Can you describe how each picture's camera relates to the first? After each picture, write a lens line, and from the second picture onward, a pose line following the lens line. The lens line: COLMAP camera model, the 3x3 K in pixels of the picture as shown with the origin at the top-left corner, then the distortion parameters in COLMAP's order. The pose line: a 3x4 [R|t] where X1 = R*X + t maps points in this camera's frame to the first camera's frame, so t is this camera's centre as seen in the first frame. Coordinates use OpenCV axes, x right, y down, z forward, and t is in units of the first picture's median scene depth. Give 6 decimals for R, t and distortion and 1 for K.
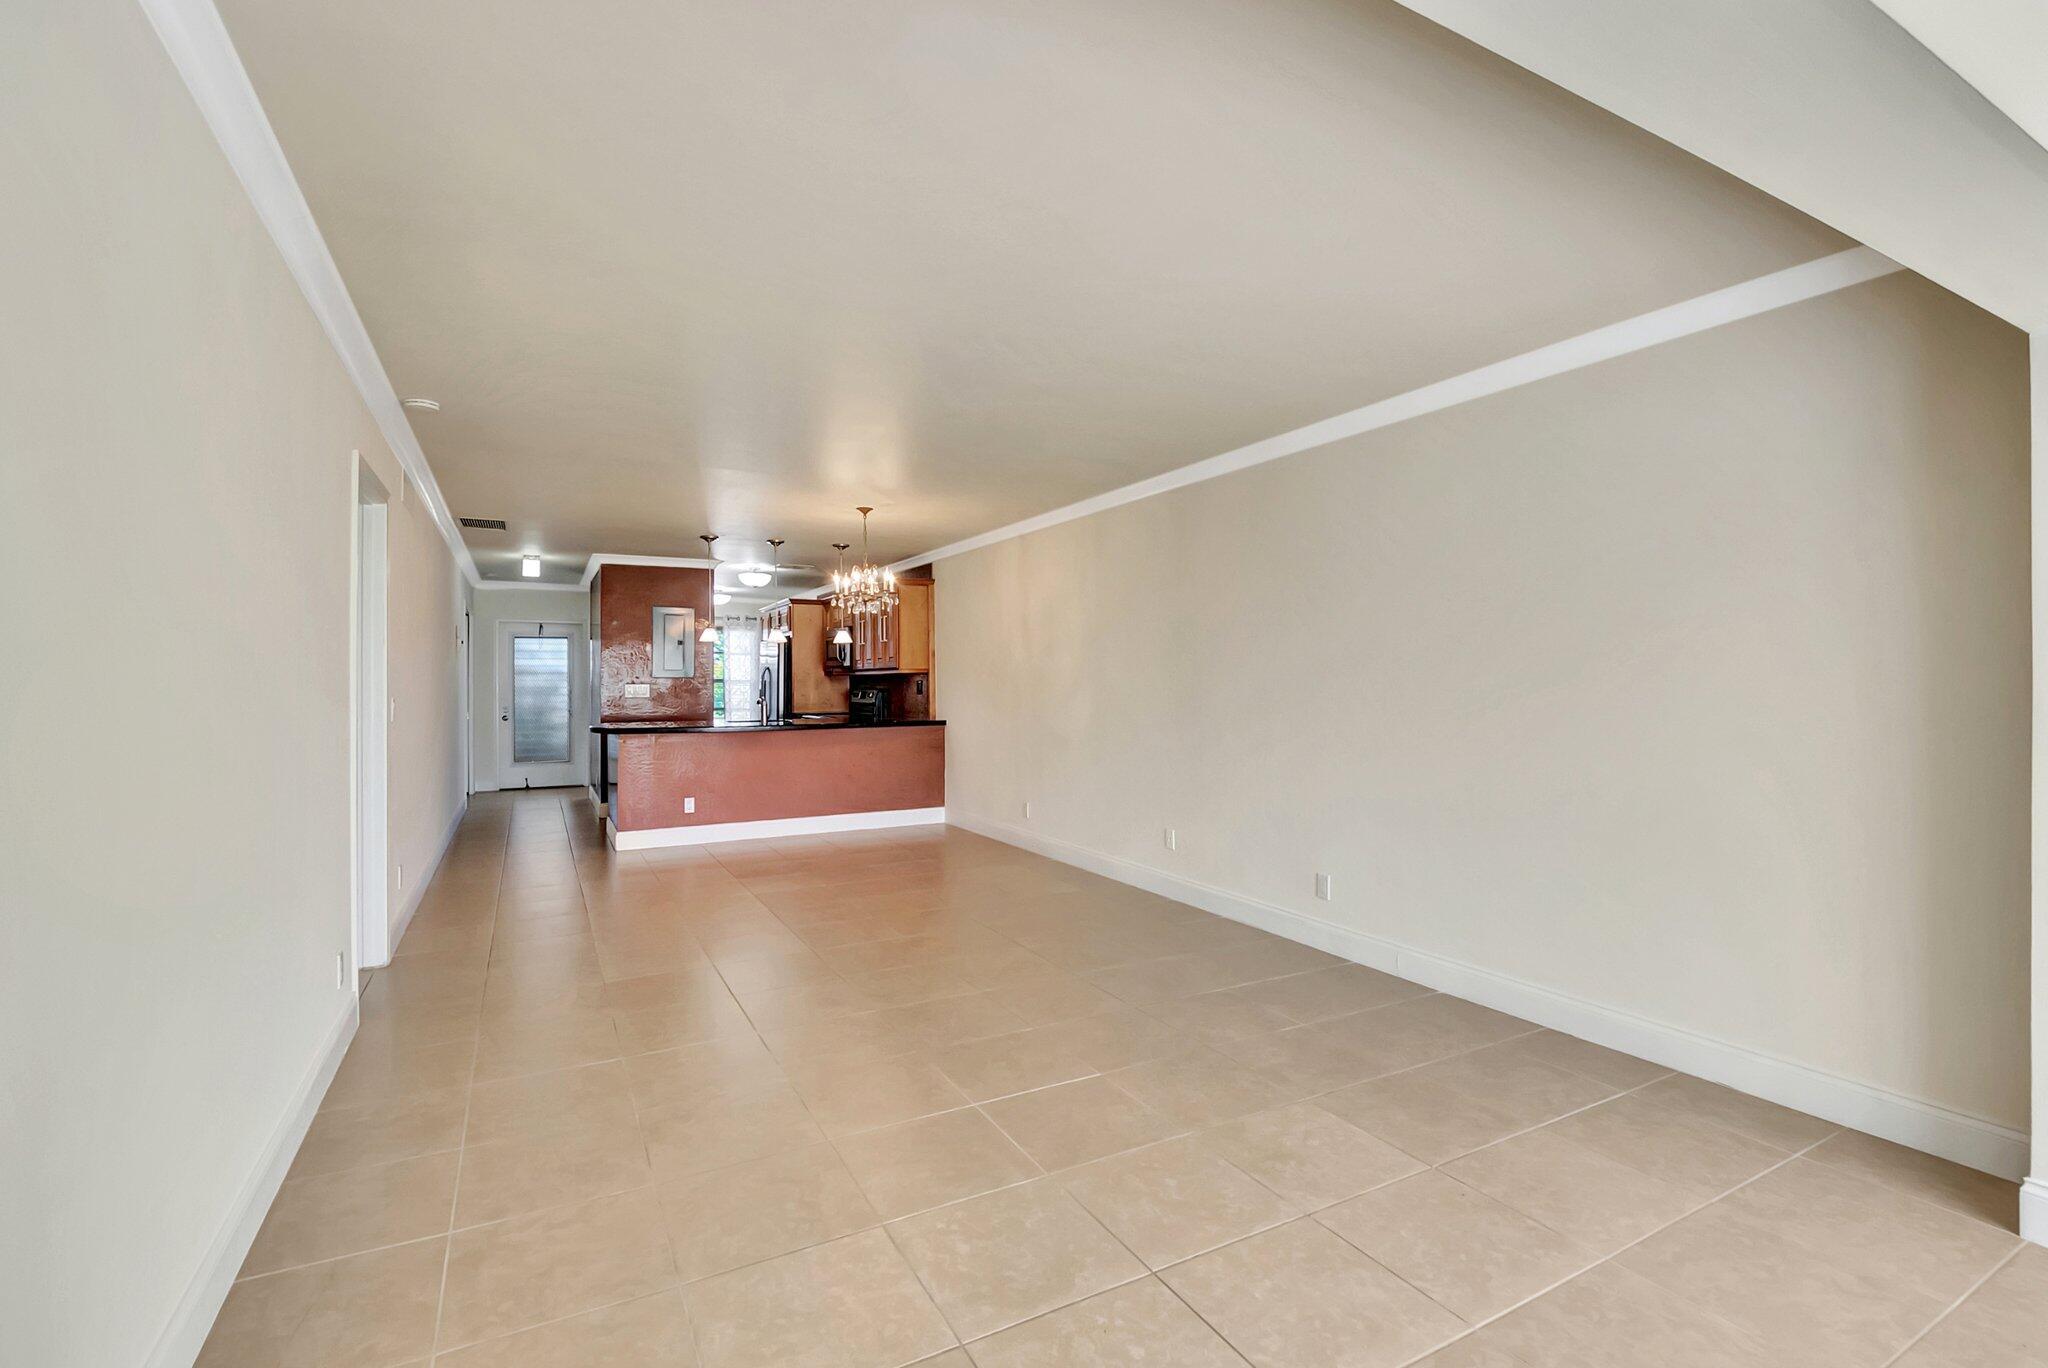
lens RADIAL K [[888.7, 0, 1019.6], [0, 888.7, 676.2], [0, 0, 1]] dist [0.023104, -0.001191]
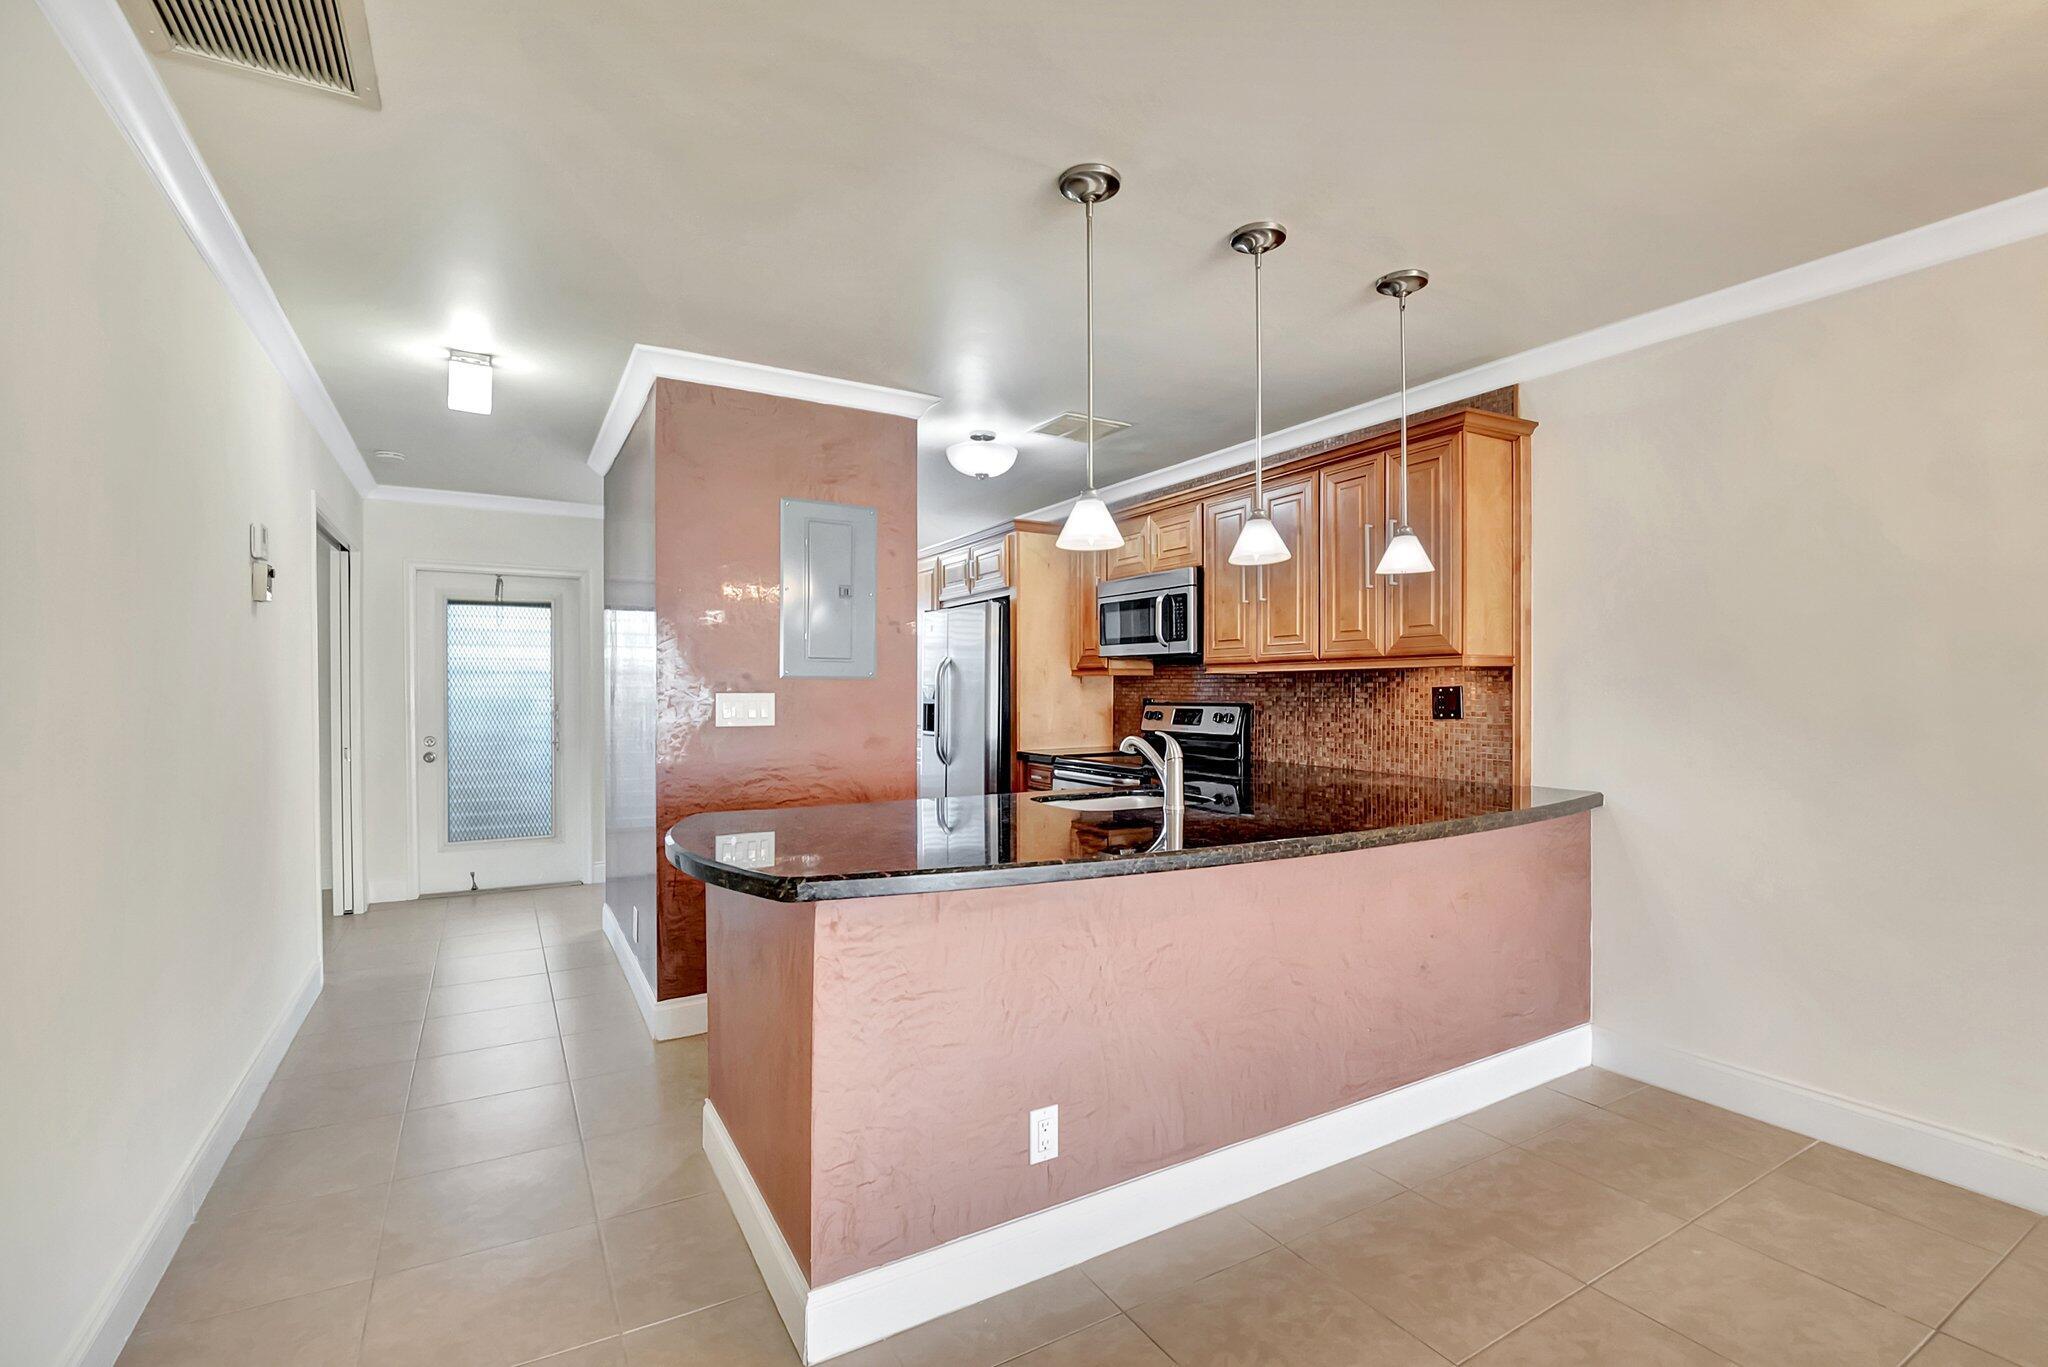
lens RADIAL K [[902.6, 0, 1027.4], [0, 902.6, 699.7], [0, 0, 1]] dist [0.002875, -0.003940]
pose [[0.999314, 0.002394, 0.036949, -0.252583], [-0.002923, 0.999894, 0.014249, 0.004631], [-0.036911, -0.014347, 0.999216, 0.473735]]
